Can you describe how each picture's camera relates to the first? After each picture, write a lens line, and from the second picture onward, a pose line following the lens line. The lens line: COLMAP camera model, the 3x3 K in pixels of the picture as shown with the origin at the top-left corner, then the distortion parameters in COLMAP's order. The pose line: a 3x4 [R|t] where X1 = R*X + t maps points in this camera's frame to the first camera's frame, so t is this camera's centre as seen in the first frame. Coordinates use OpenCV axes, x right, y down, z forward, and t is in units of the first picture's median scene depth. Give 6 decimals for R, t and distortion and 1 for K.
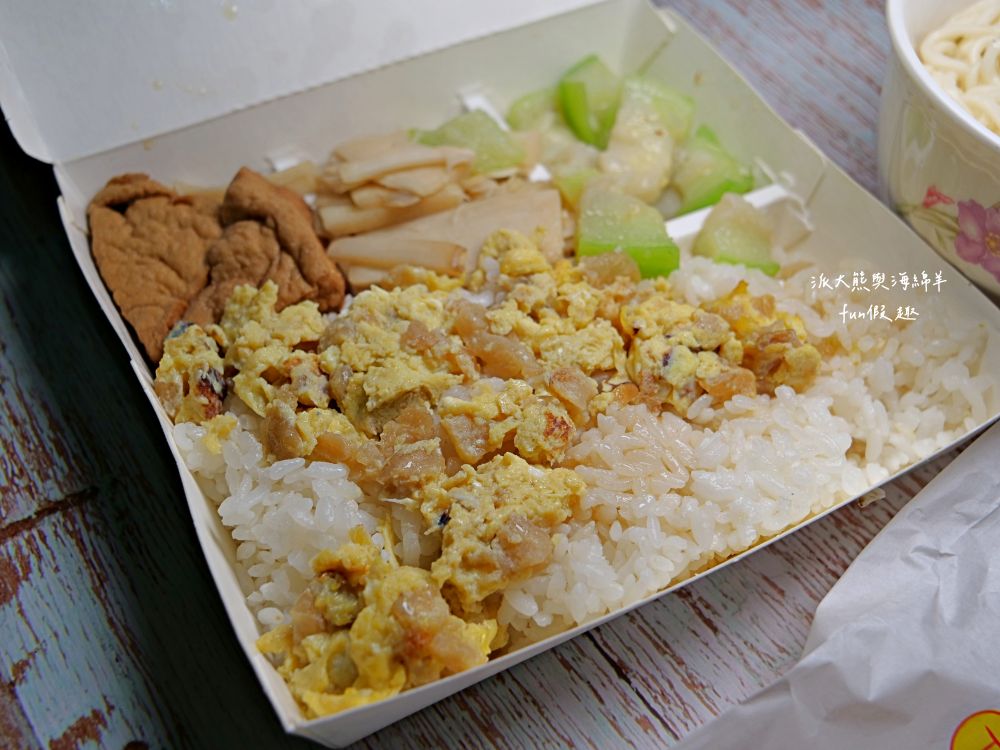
lens RADIAL K [[1036.1, 0, 486.4], [0, 1036.1, 374.6], [0, 0, 1]] dist [0.008883, -0.000283]
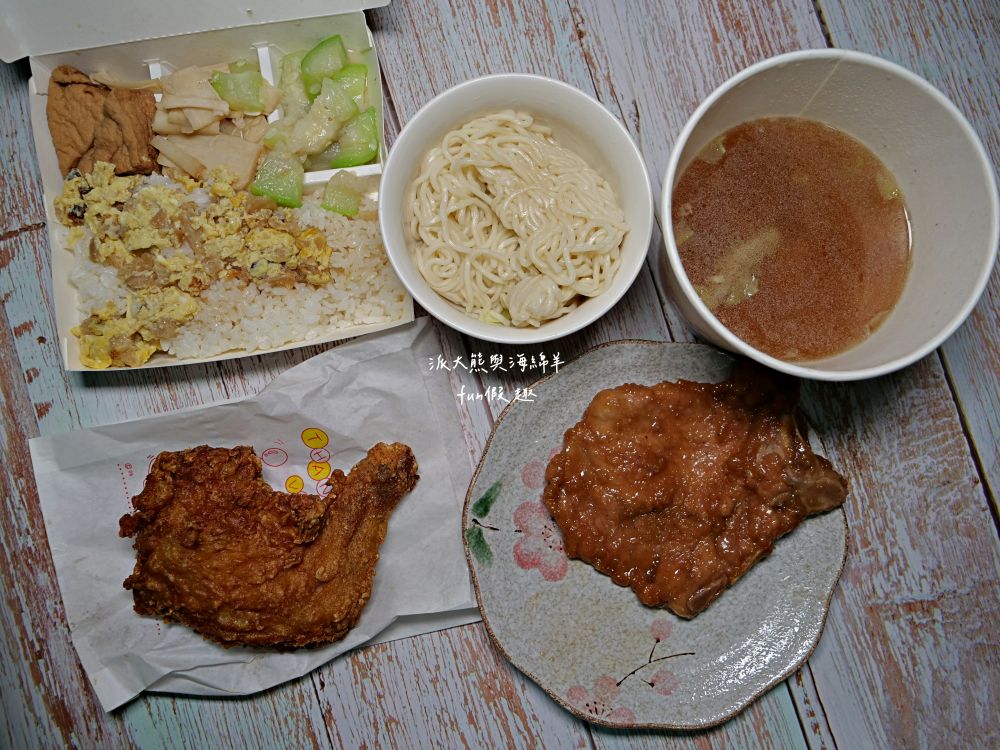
lens RADIAL K [[705.0, 0, 462.8], [0, 705.0, 375.6], [0, 0, 1]] dist [-0.037482, 0.001658]
pose [[0.948425, 0.316620, 0.015554, 0.662254], [-0.266567, 0.770015, 0.579671, -0.851811], [0.171559, -0.553921, 0.814702, -0.359108]]
